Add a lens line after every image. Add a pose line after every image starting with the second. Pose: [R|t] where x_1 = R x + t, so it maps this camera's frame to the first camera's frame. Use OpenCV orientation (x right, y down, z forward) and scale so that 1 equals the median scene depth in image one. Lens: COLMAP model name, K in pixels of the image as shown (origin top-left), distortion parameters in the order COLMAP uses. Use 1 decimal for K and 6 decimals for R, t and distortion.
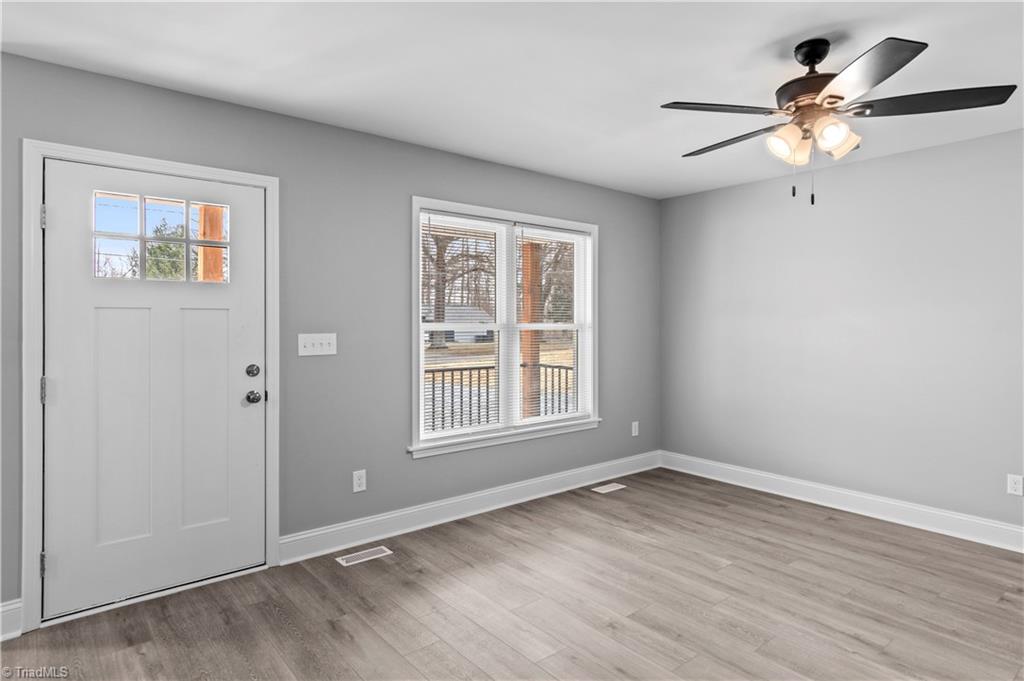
lens RADIAL K [[583.9, 0, 514.4], [0, 583.9, 331.8], [0, 0, 1]] dist [-0.003807, -0.003110]
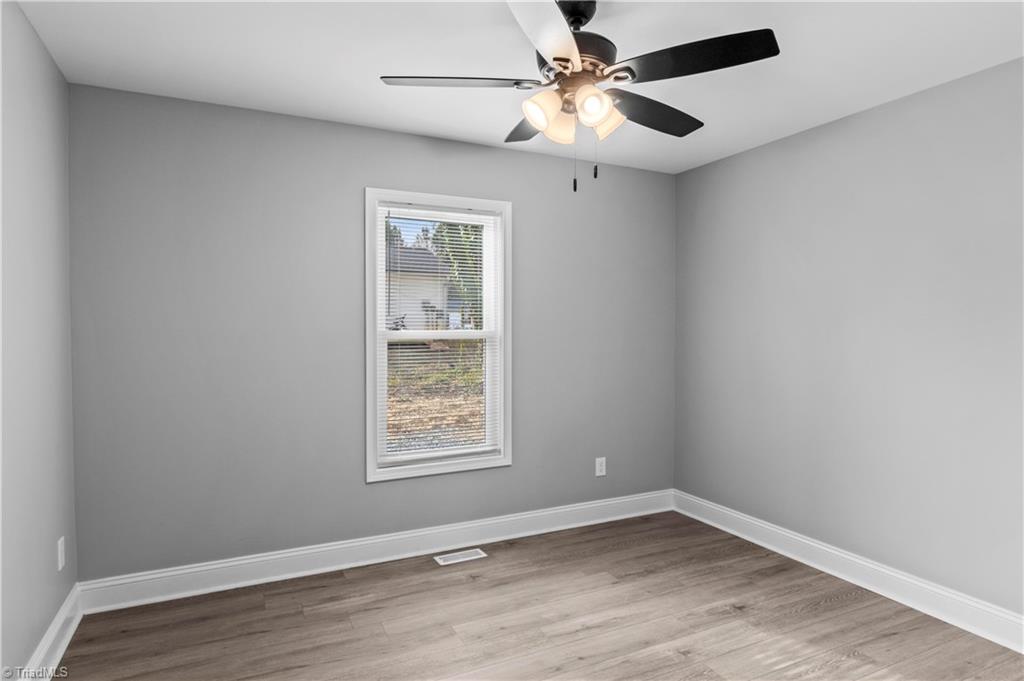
lens RADIAL K [[581.5, 0, 479.8], [0, 581.5, 352.6], [0, 0, 1]] dist [0.005041, 0.000639]
pose [[0.968414, 0.008354, -0.249208, 0.205687], [-0.002359, 0.999701, 0.024344, -0.003716], [0.249337, -0.022987, 0.968144, 0.178341]]
